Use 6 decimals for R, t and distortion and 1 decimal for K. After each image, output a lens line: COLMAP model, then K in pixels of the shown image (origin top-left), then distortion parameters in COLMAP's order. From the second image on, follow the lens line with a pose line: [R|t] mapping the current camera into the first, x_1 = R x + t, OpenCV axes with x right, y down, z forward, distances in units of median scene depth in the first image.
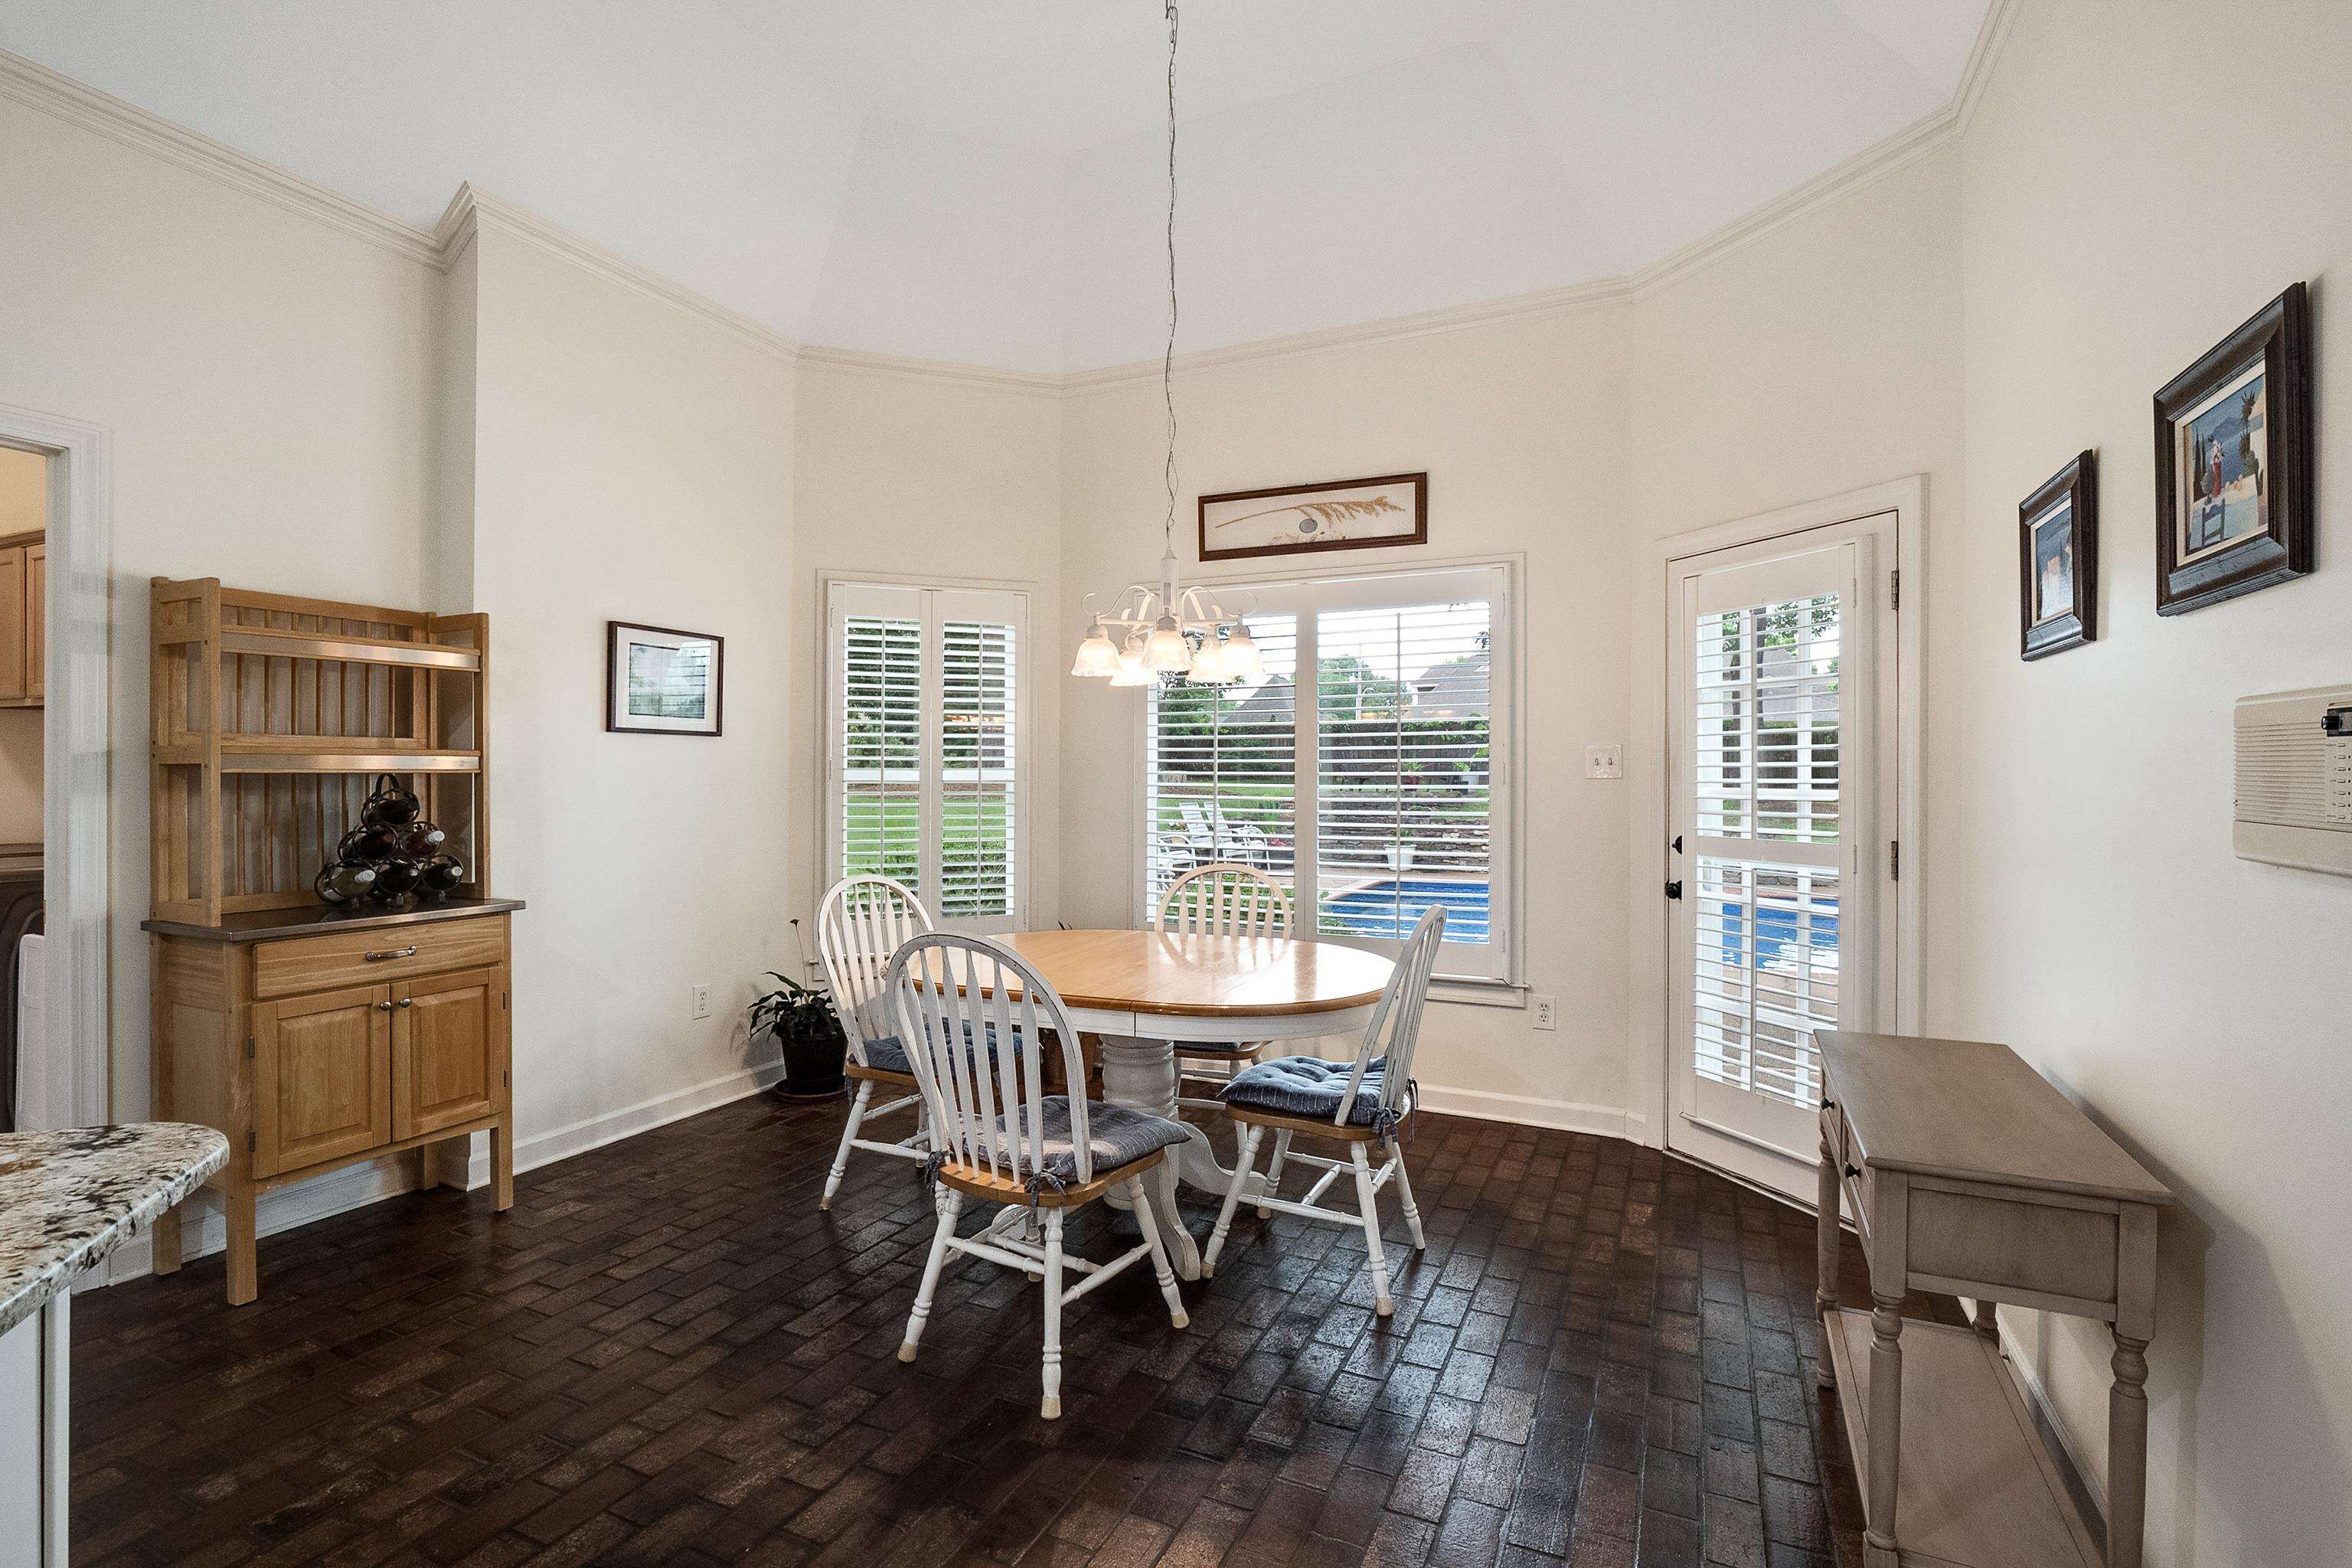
lens RADIAL K [[1123.2, 0, 1167.2], [0, 1123.2, 774.9], [0, 0, 1]] dist [-0.010717, 0.000539]
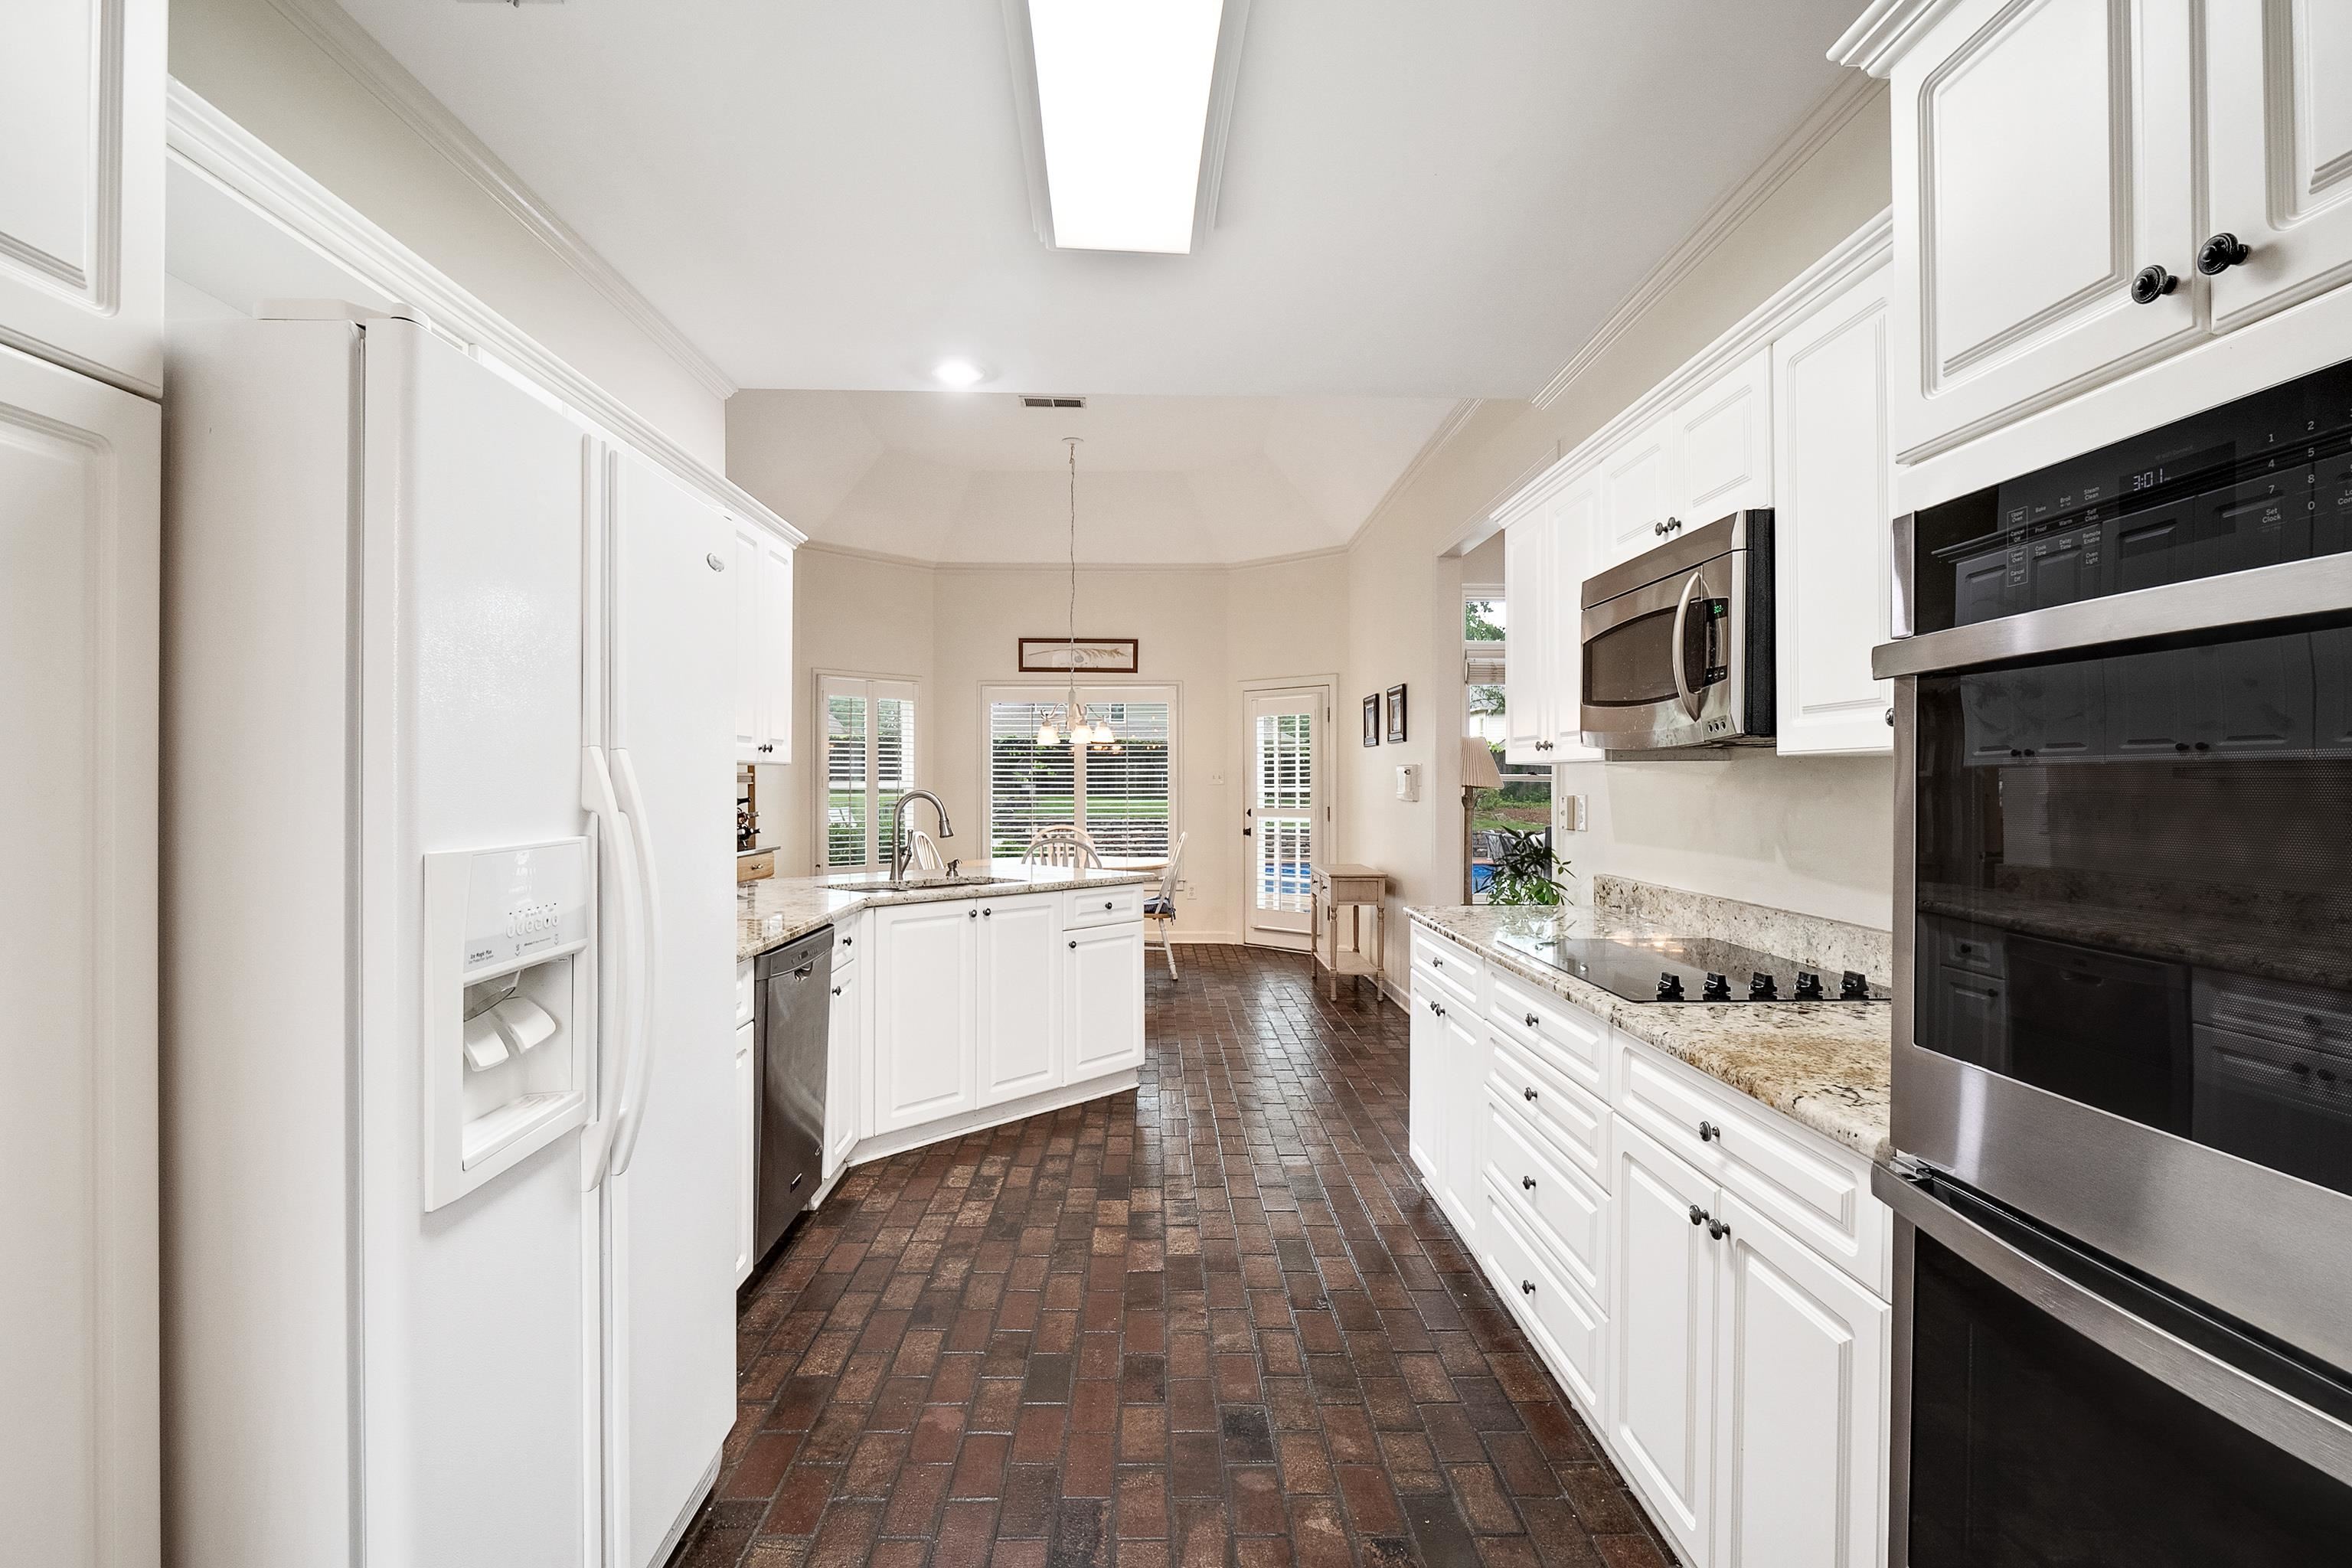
lens RADIAL K [[1123.2, 0, 1178.6], [0, 1123.2, 783.5], [0, 0, 1]] dist [-0.010717, 0.000539]
pose [[0.894548, -0.005600, 0.446937, -0.803455], [0.005117, 0.999984, 0.002287, -0.003899], [-0.446943, 0.000241, 0.894562, -1.147770]]
